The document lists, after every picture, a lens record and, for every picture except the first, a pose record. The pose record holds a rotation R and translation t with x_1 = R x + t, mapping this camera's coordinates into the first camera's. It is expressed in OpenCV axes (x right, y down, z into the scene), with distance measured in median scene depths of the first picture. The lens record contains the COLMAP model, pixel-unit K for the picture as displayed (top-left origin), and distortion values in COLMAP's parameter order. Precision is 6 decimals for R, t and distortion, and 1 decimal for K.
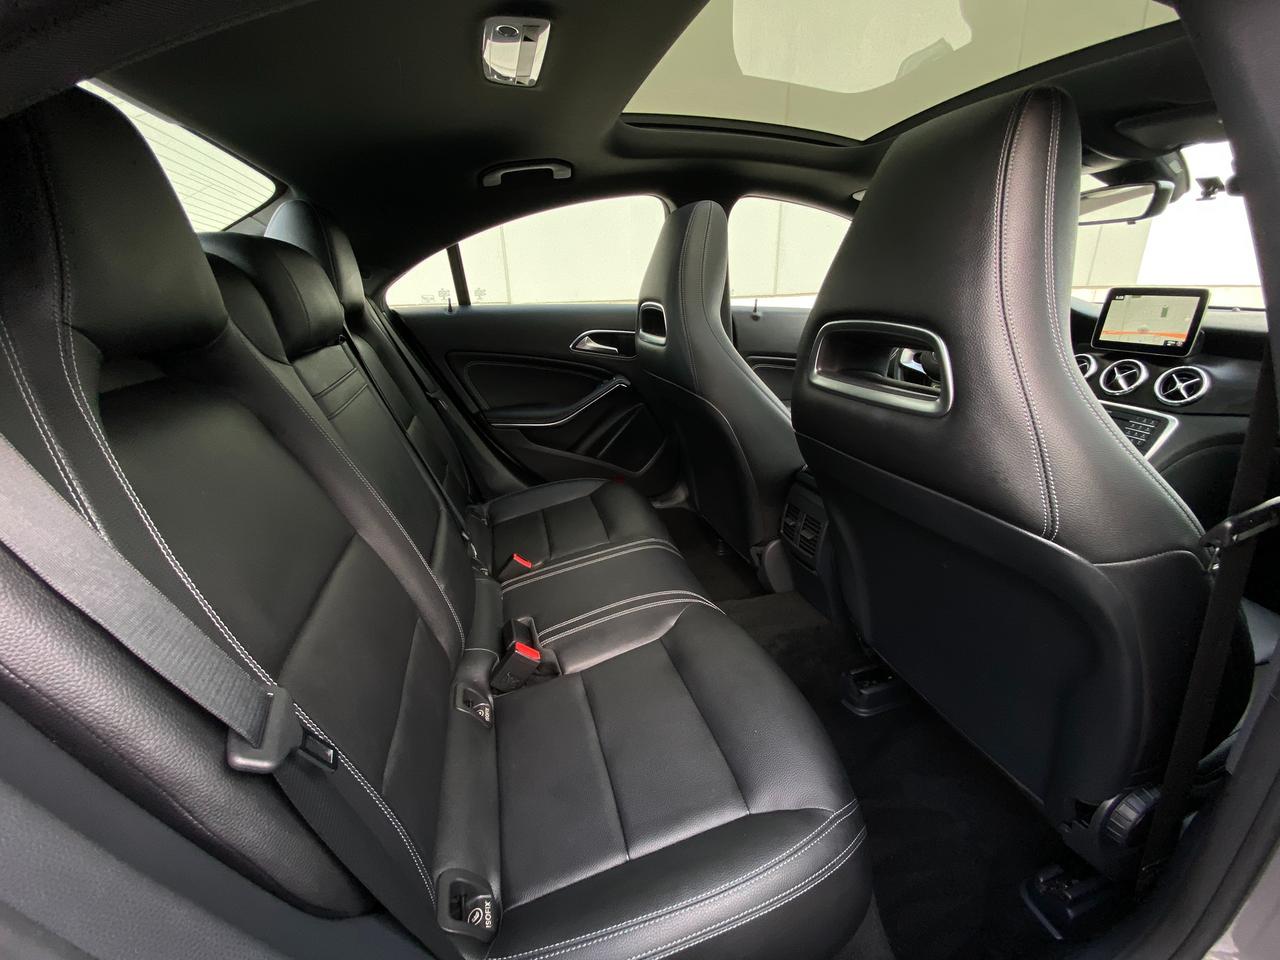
lens RADIAL K [[524.3, 0, 641.2], [0, 524.3, 480.5], [0, 0, 1]] dist [0.003607, -0.011283]
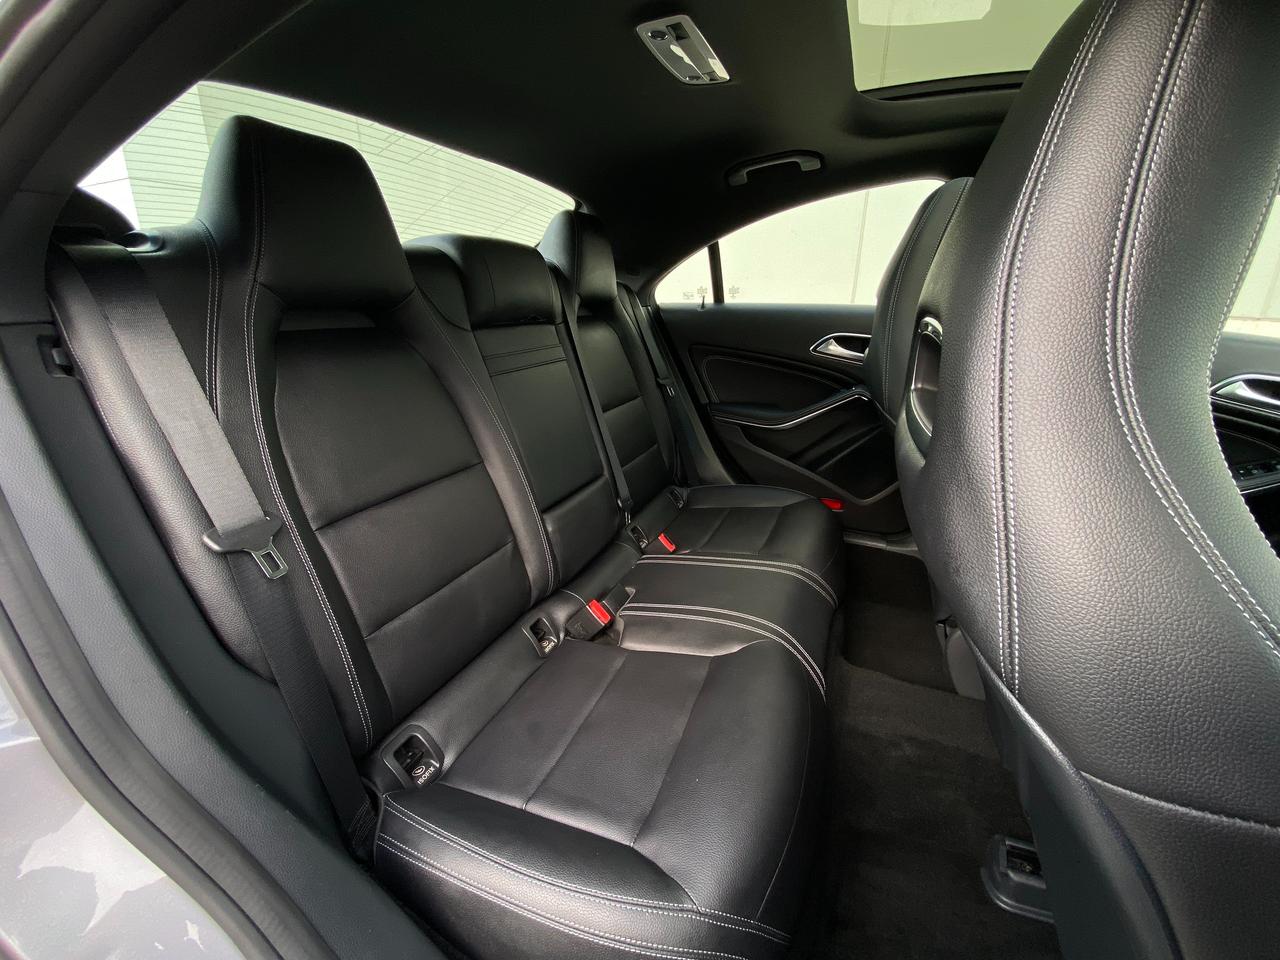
lens RADIAL K [[524.3, 0, 634.5], [0, 524.3, 479.5], [0, 0, 1]] dist [0.003607, -0.011283]
pose [[0.769090, 0.233184, -0.595084, 0.389185], [-0.241217, 0.968114, 0.067605, -0.029464], [0.591874, 0.091550, 0.800815, 0.137413]]
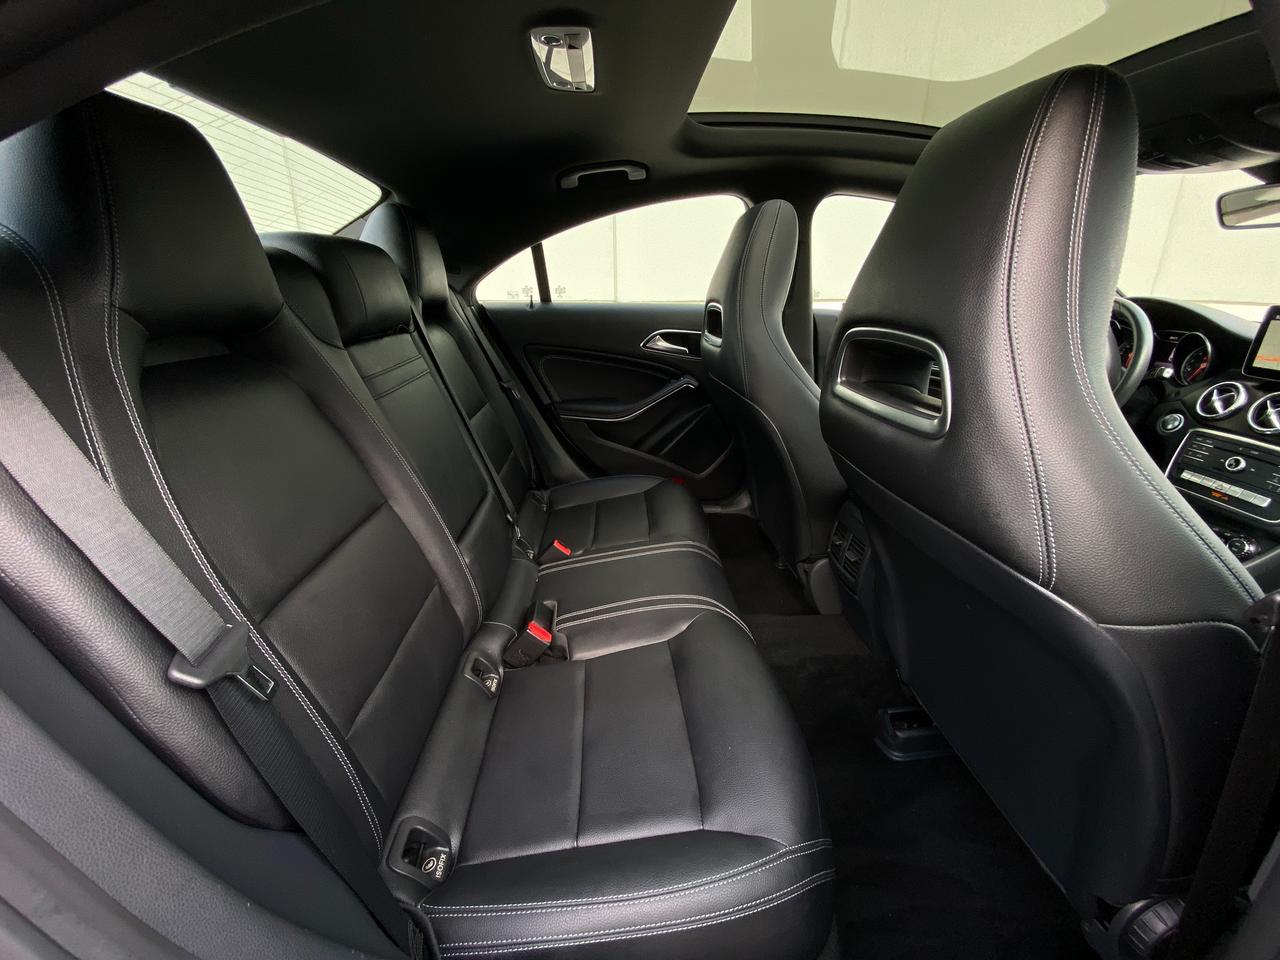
lens RADIAL K [[524.3, 0, 640.6], [0, 524.3, 480.6], [0, 0, 1]] dist [0.003607, -0.011283]
pose [[0.975945, 0.094043, -0.196693, 0.144921], [-0.093977, 0.995527, 0.009689, -0.005434], [0.196724, 0.009029, 0.980417, 0.009581]]
